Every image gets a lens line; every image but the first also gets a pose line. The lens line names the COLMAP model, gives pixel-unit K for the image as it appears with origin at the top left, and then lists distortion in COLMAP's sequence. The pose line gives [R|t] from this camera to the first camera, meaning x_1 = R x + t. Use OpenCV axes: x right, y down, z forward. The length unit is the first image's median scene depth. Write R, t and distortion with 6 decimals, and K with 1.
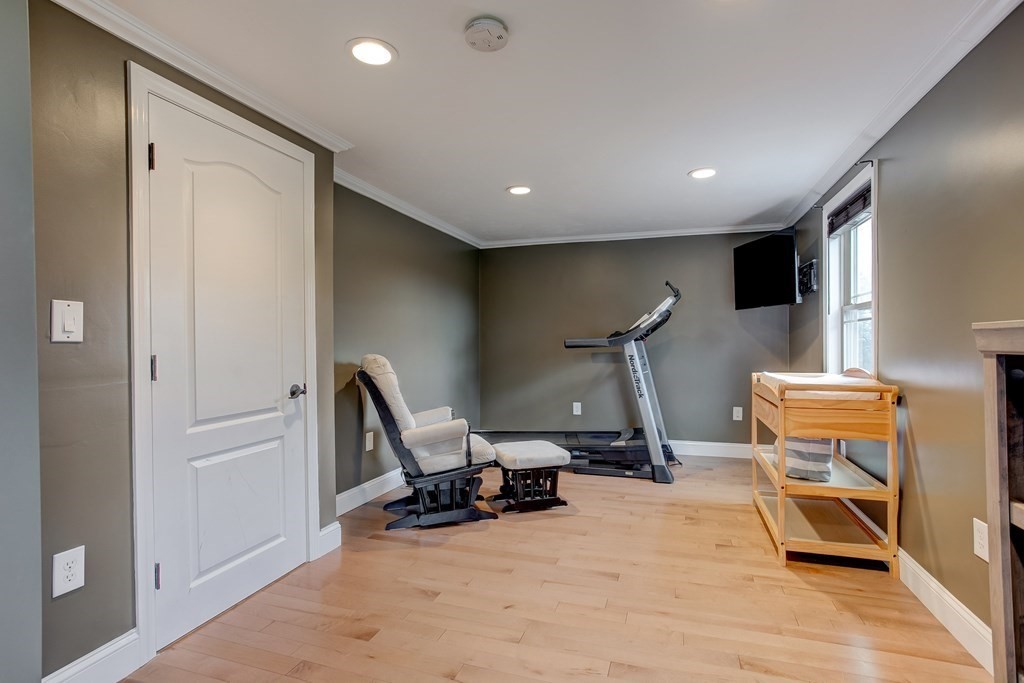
lens RADIAL K [[498.7, 0, 508.0], [0, 498.7, 344.2], [0, 0, 1]] dist [-0.052333, 0.033405]
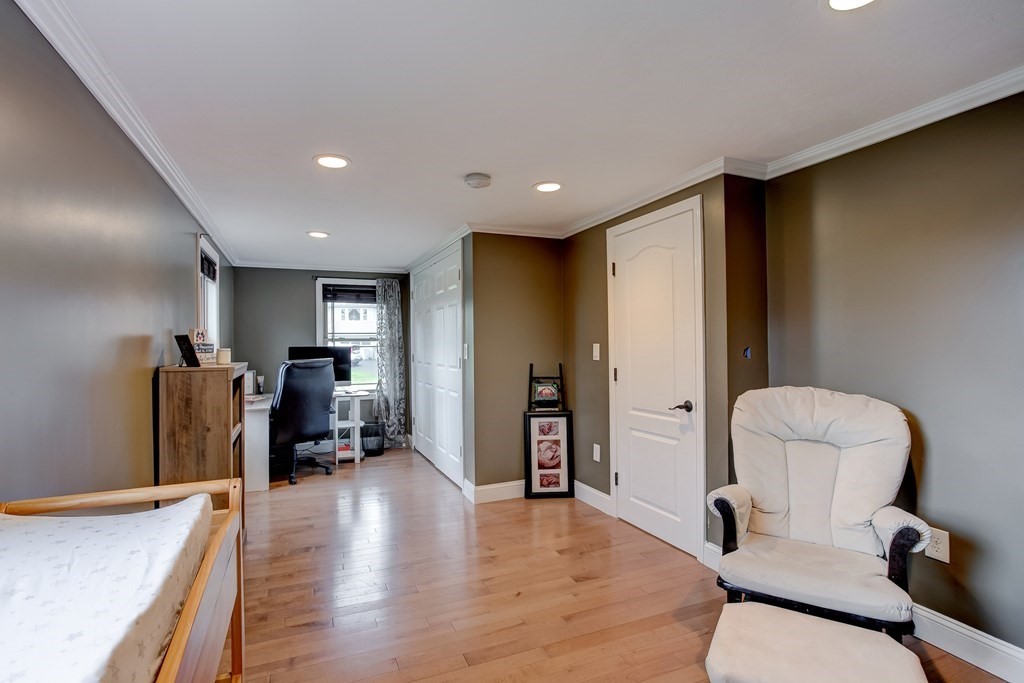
lens RADIAL K [[498.7, 0, 508.0], [0, 498.7, 344.2], [0, 0, 1]] dist [-0.052333, 0.033405]
pose [[-0.737652, 0.012125, -0.675073, 0.825354], [0.011169, 0.999921, 0.005755, -0.078476], [0.675089, -0.003294, -0.737729, 1.883498]]
